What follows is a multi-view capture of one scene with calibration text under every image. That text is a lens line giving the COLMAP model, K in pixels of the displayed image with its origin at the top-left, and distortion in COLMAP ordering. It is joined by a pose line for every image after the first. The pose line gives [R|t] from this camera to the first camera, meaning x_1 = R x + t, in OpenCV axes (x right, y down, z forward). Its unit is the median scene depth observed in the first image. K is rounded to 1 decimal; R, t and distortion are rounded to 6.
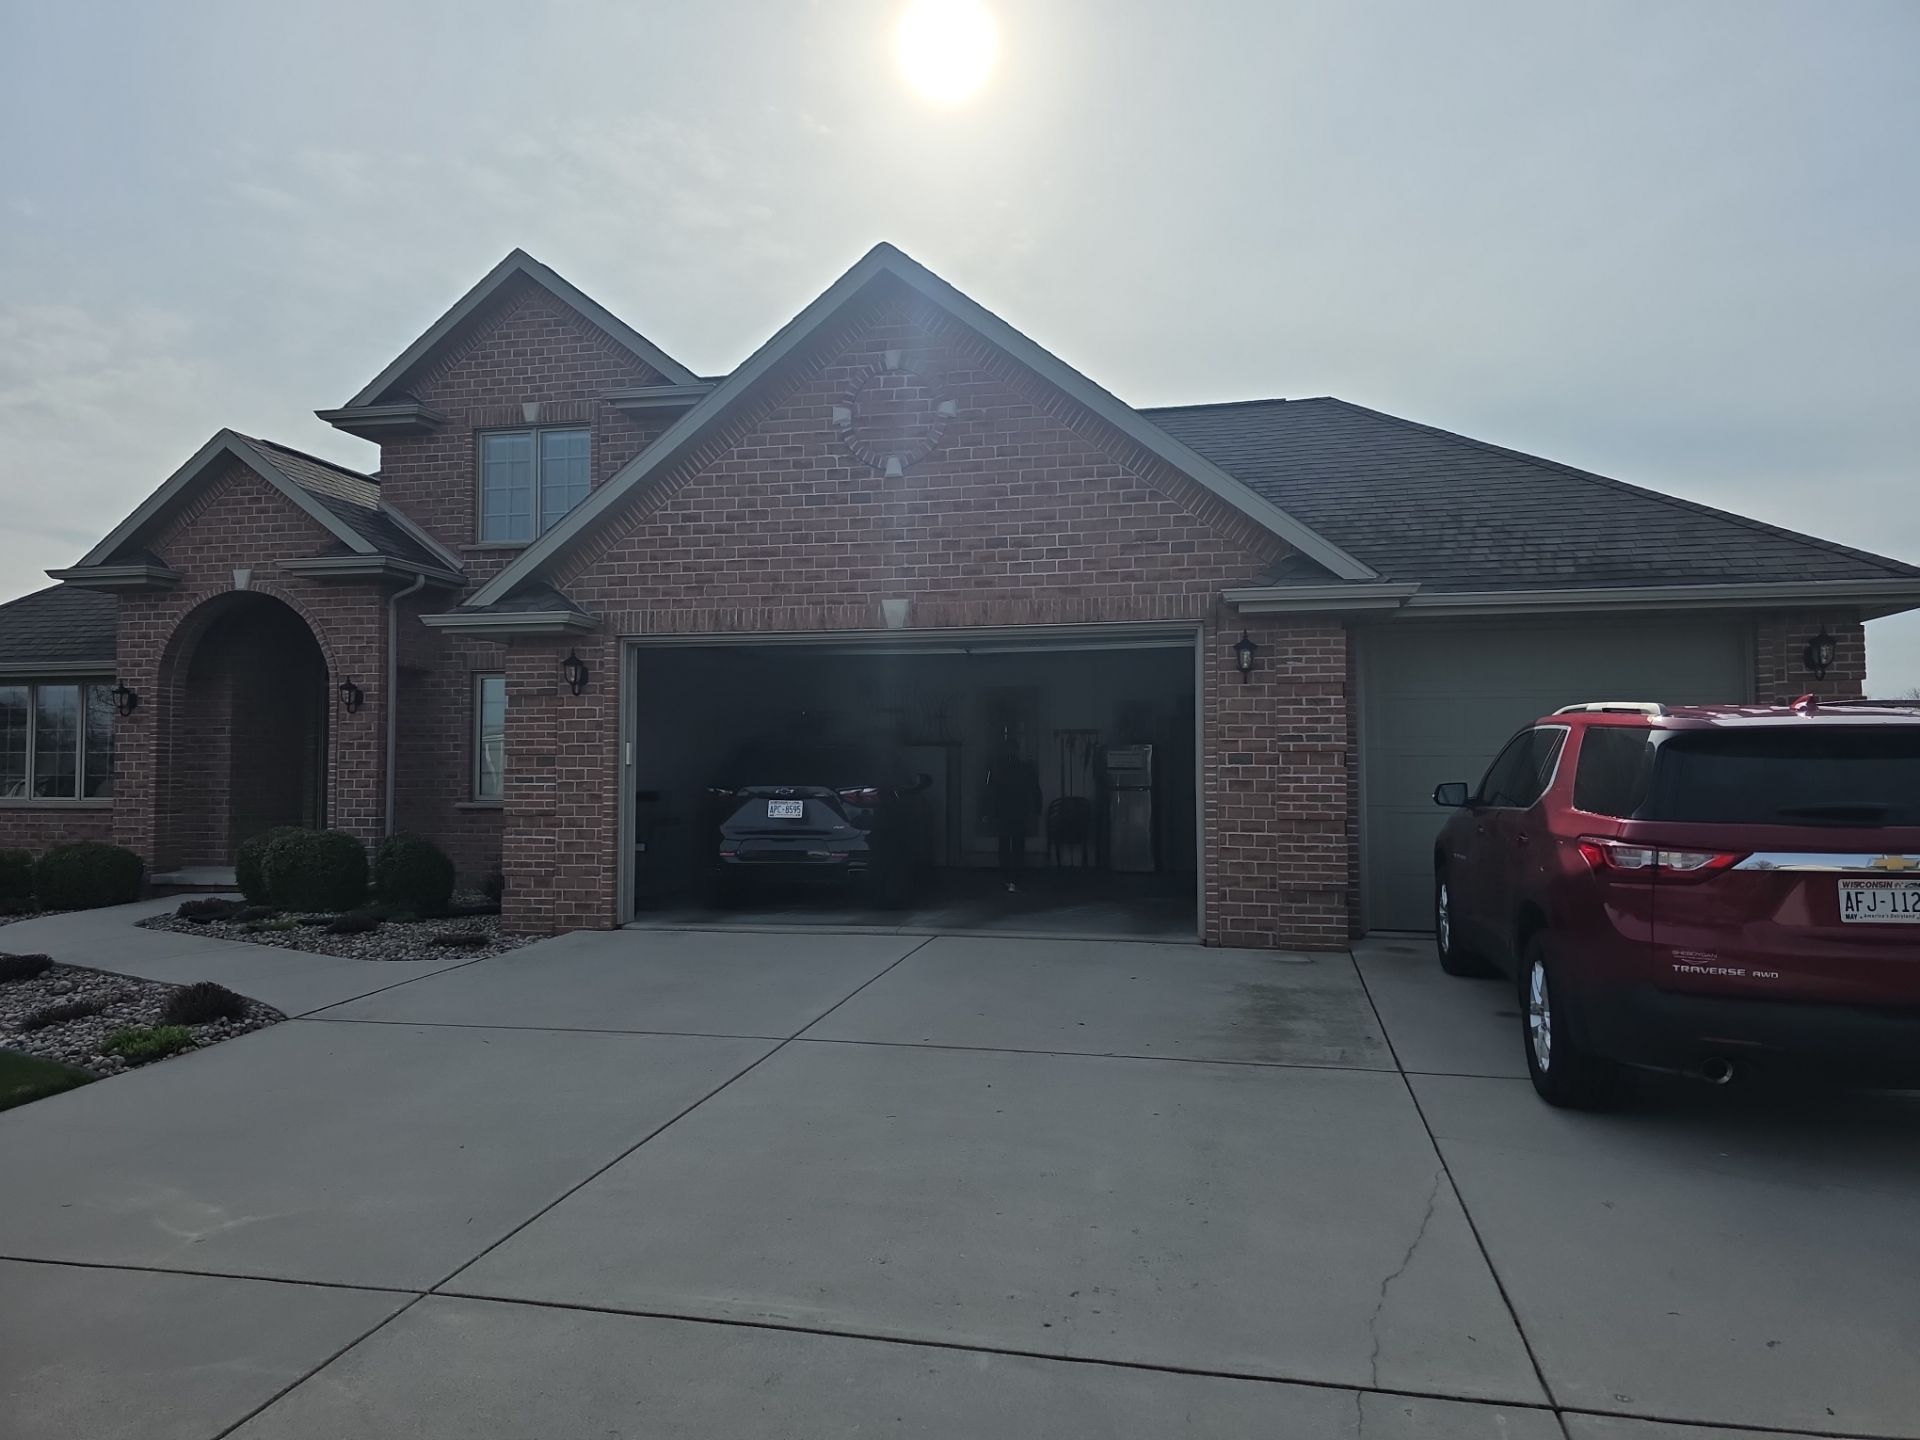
lens RADIAL K [[1318.7, 0, 955.7], [0, 1318.7, 704.3], [0, 0, 1]] dist [0.075919, -0.062443]
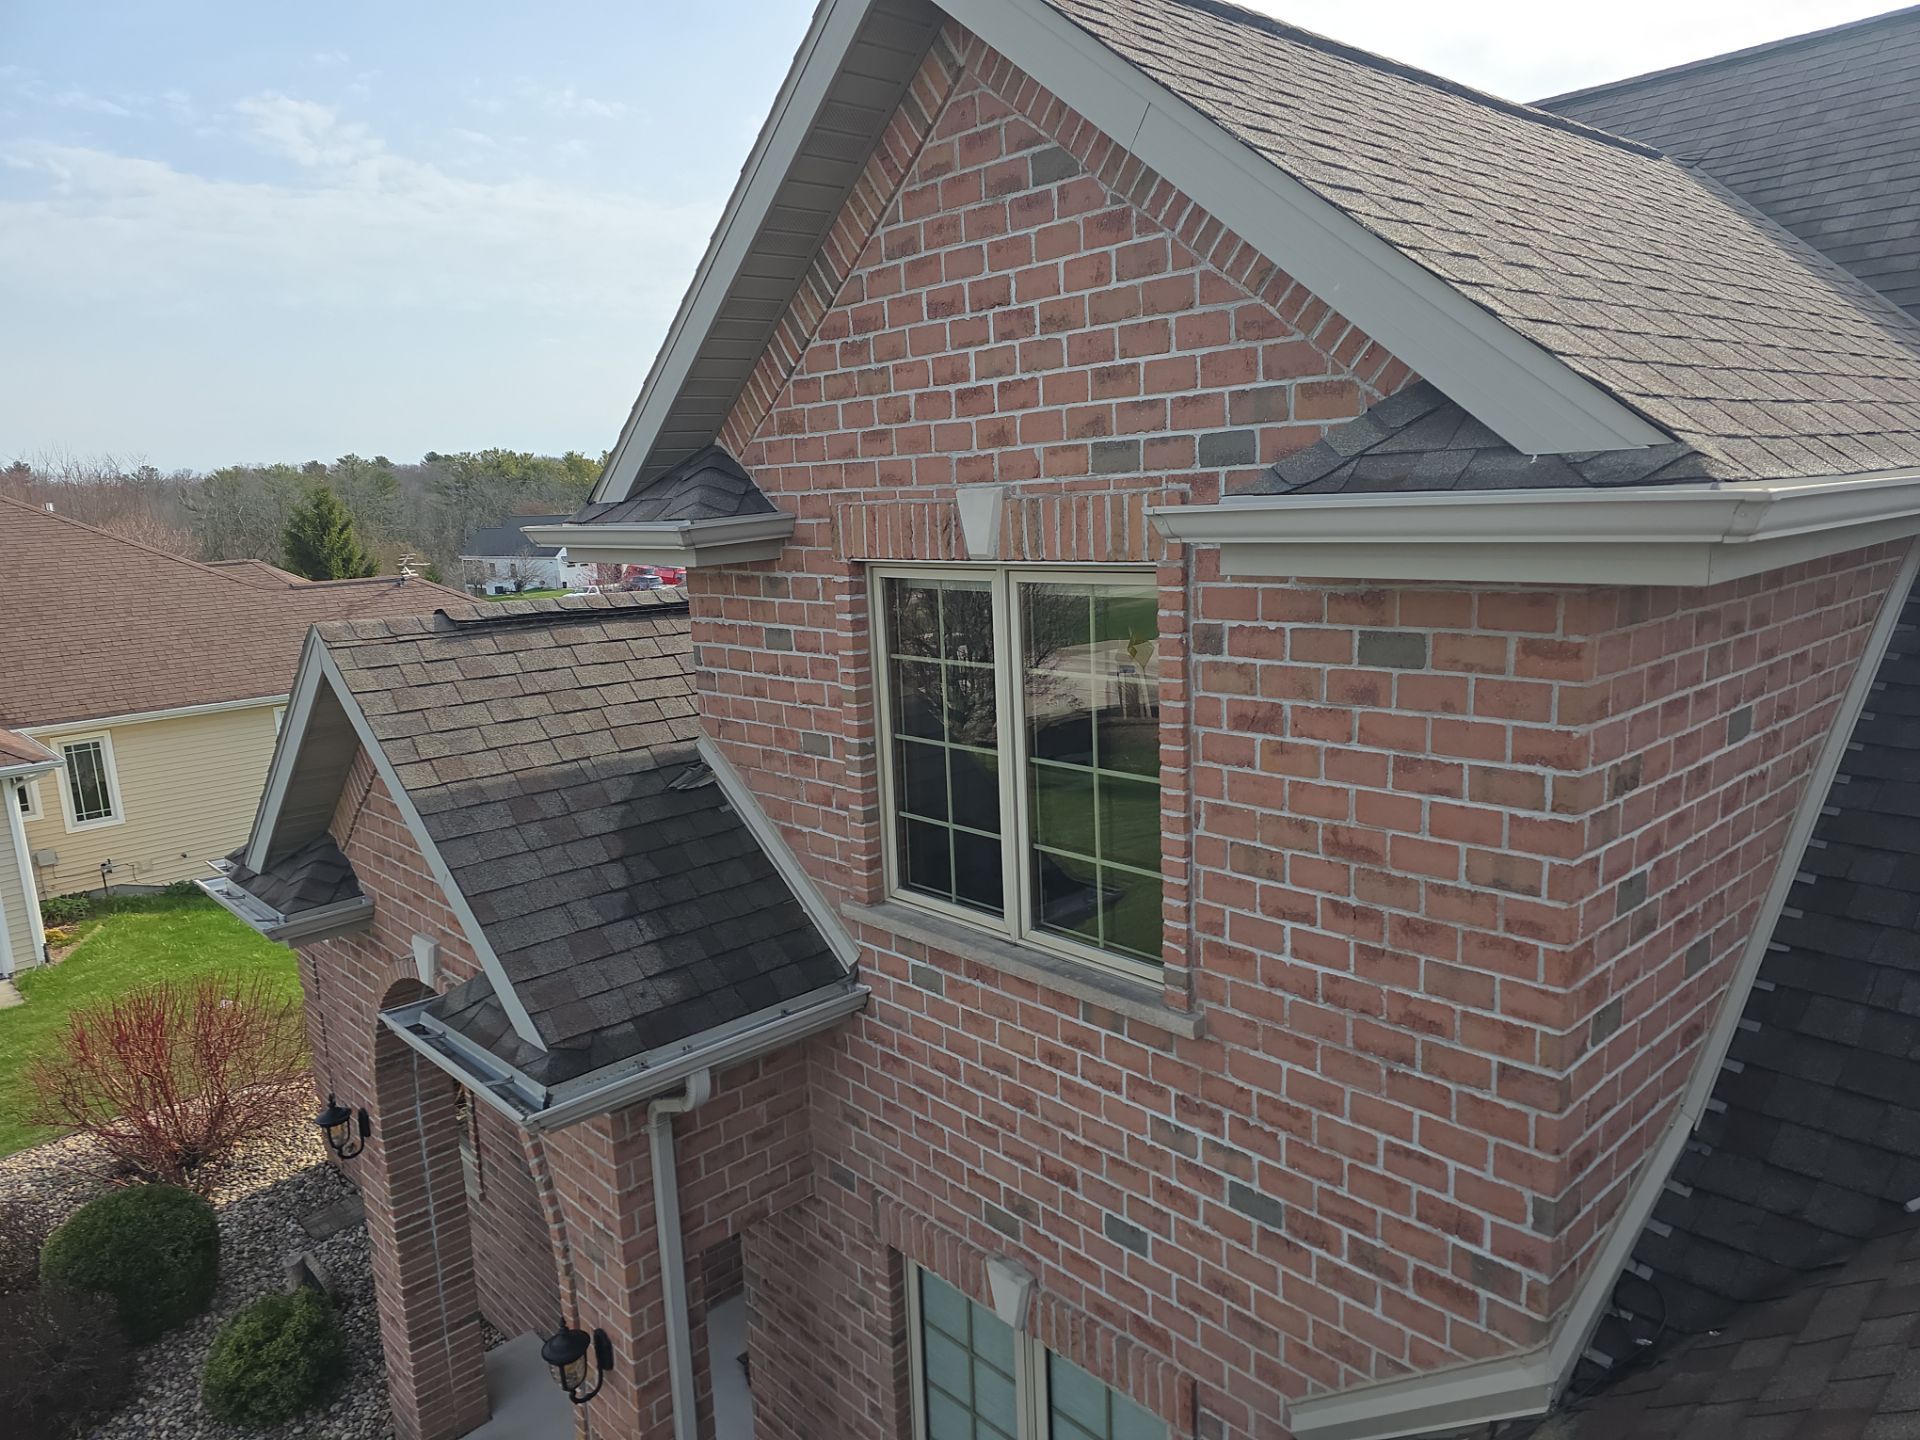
lens RADIAL K [[1318.7, 0, 939.3], [0, 1318.7, 771.6], [0, 0, 1]] dist [0.075919, -0.062443]
pose [[0.809271, 0.089147, -0.580632, -0.197897], [0.067070, 0.967932, 0.242092, -0.300589], [0.583594, -0.234861, 0.777340, 0.966115]]
